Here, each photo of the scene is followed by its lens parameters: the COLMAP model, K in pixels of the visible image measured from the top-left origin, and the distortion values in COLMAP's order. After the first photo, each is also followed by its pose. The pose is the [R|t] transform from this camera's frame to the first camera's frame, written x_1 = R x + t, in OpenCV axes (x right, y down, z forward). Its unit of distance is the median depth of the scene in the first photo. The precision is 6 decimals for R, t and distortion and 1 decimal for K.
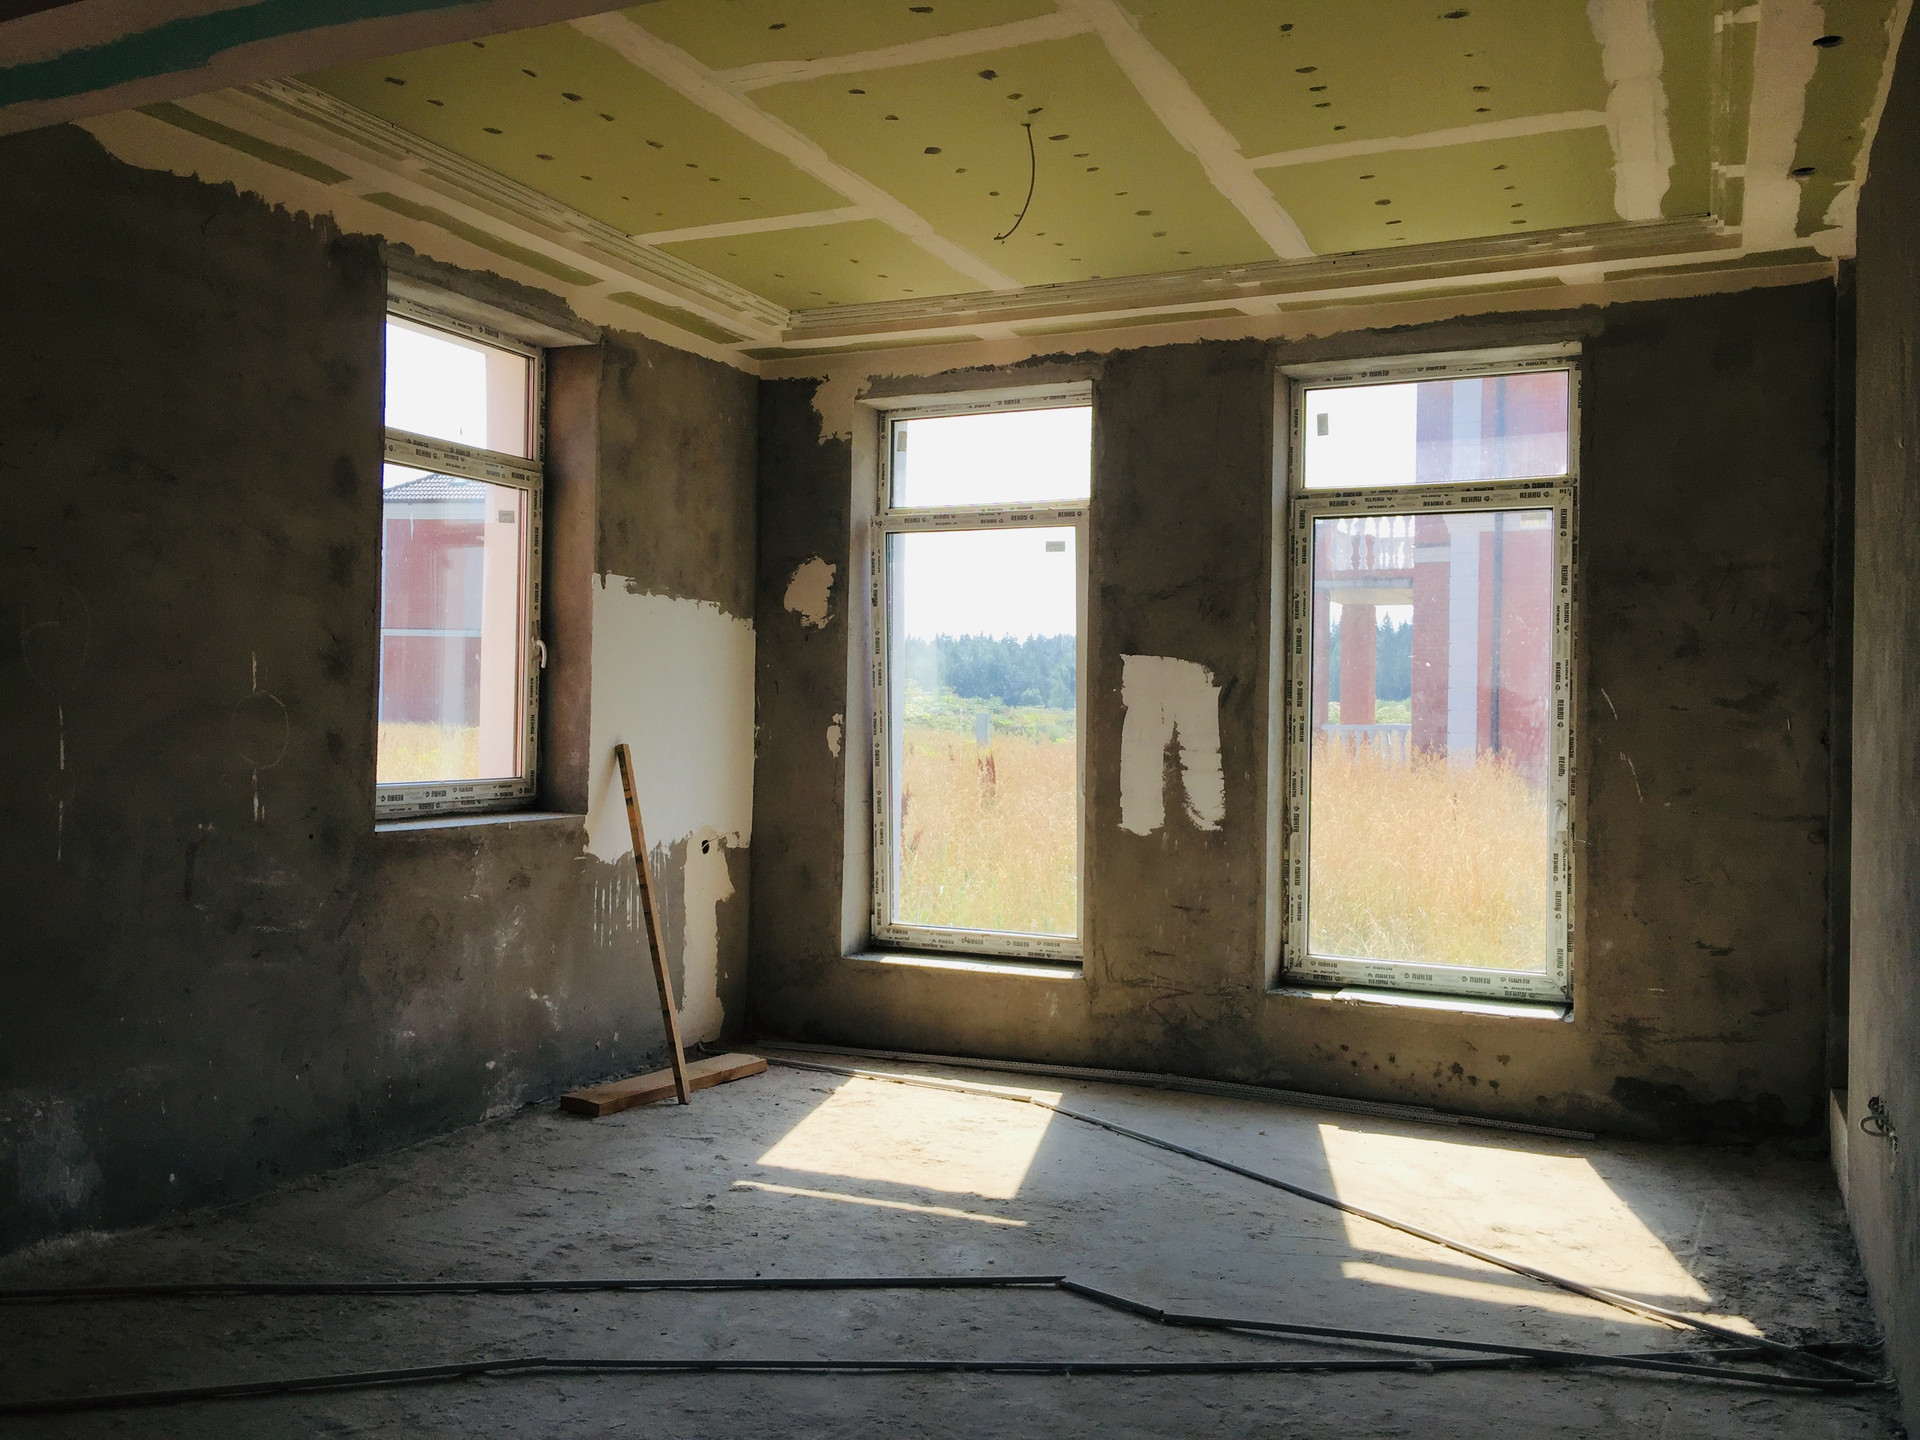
lens RADIAL K [[1608.7, 0, 960.0], [0, 1608.7, 720.0], [0, 0, 1]] dist [0.086385, -0.121912]
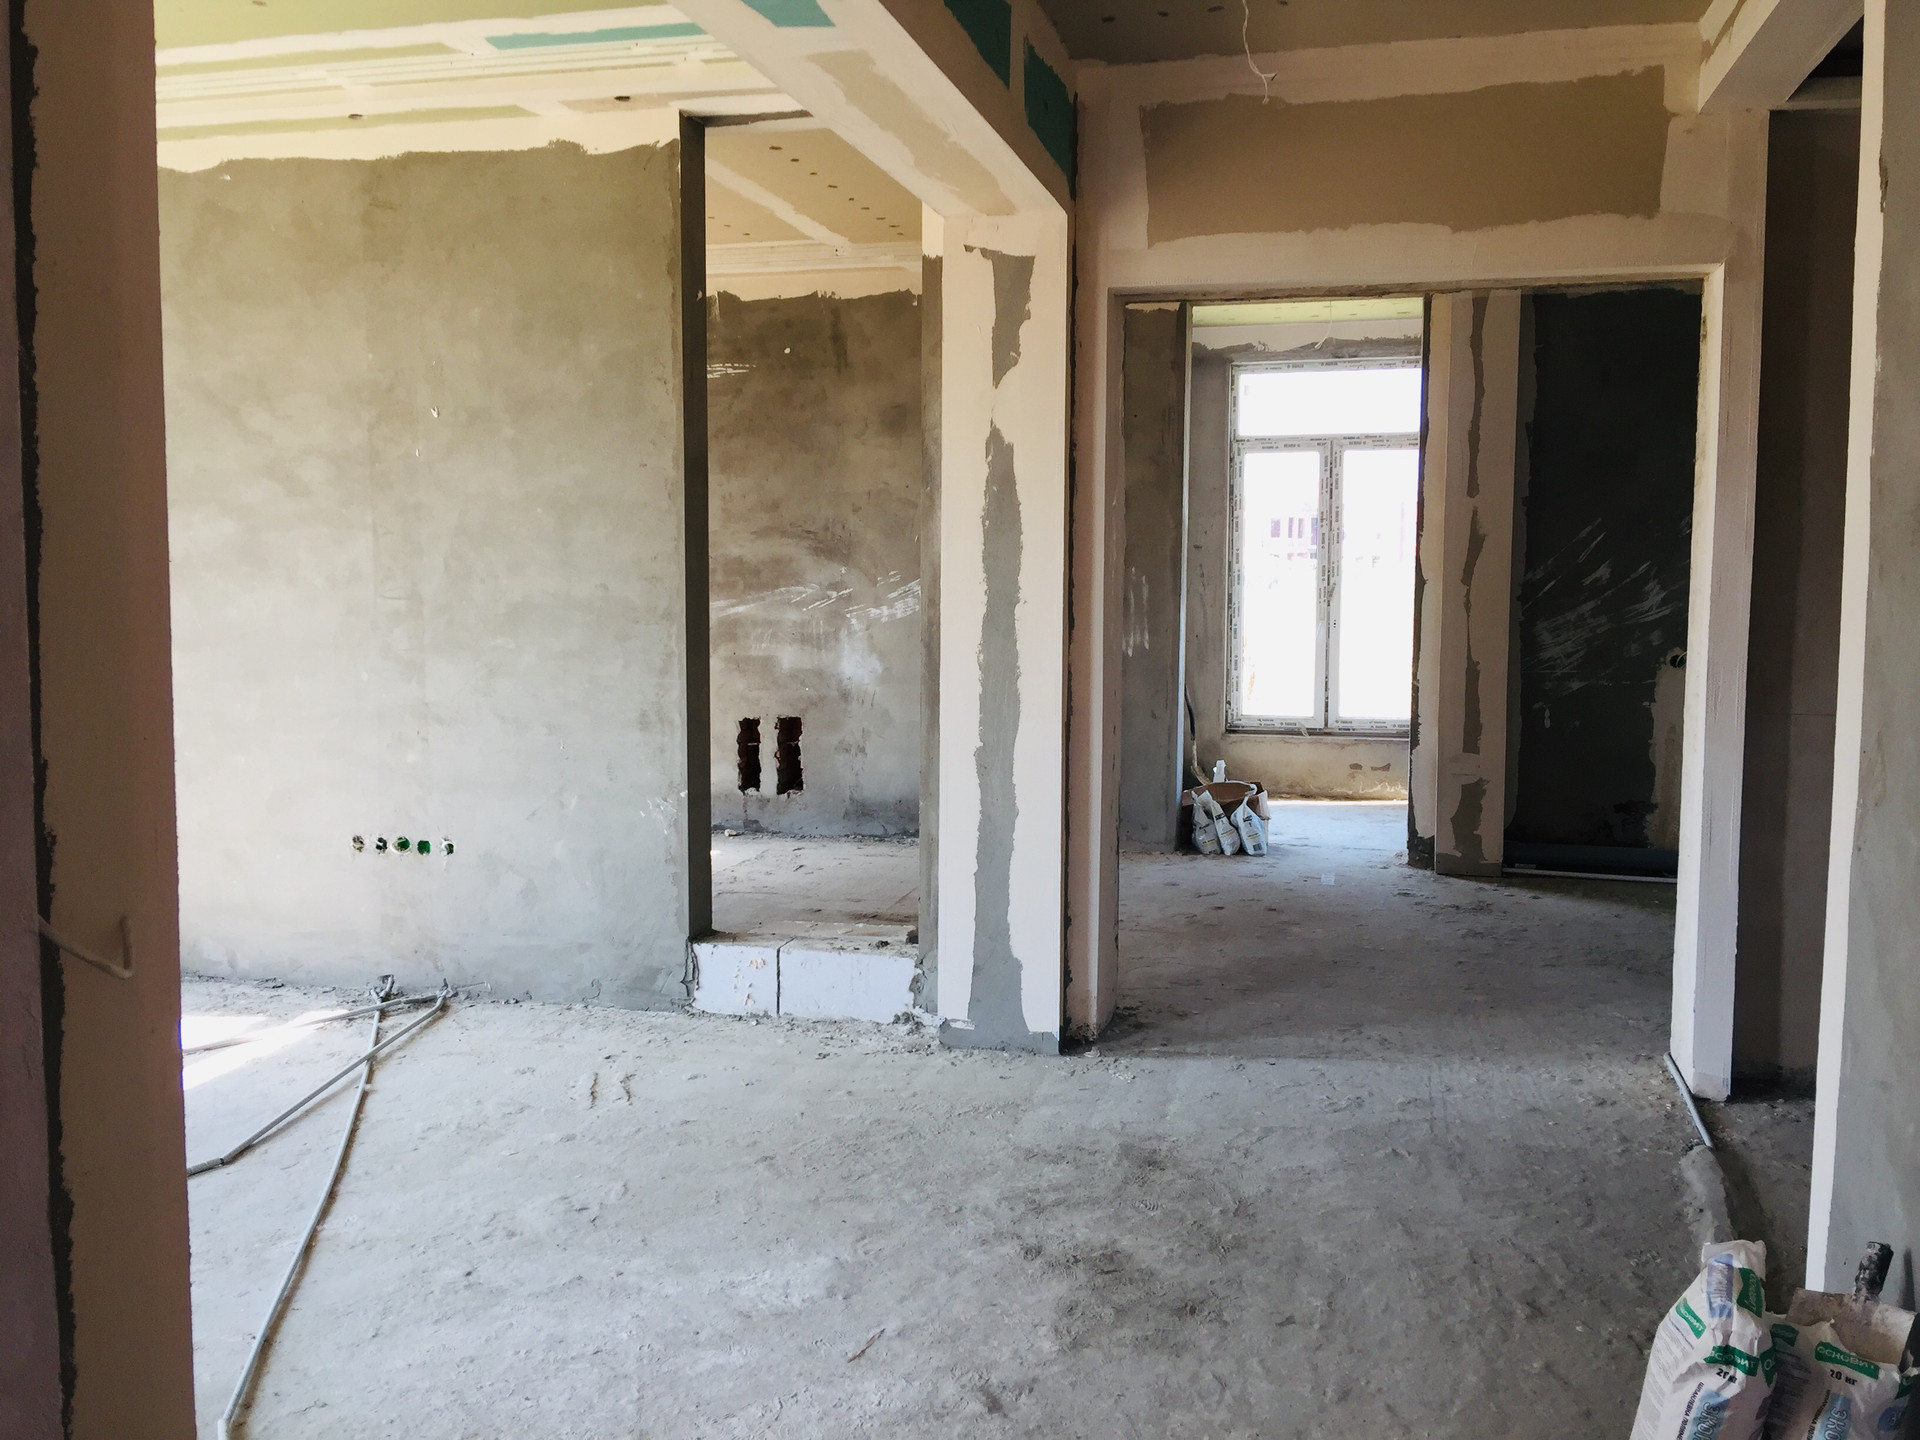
lens RADIAL K [[1628.0, 0, 949.7], [0, 1628.0, 693.0], [0, 0, 1]] dist [0.090703, -0.138905]
pose [[-0.164587, -0.092195, 0.982044, -0.589871], [-0.001053, 0.995638, 0.093295, -0.022389], [-0.986362, 0.014321, -0.163966, 0.423355]]
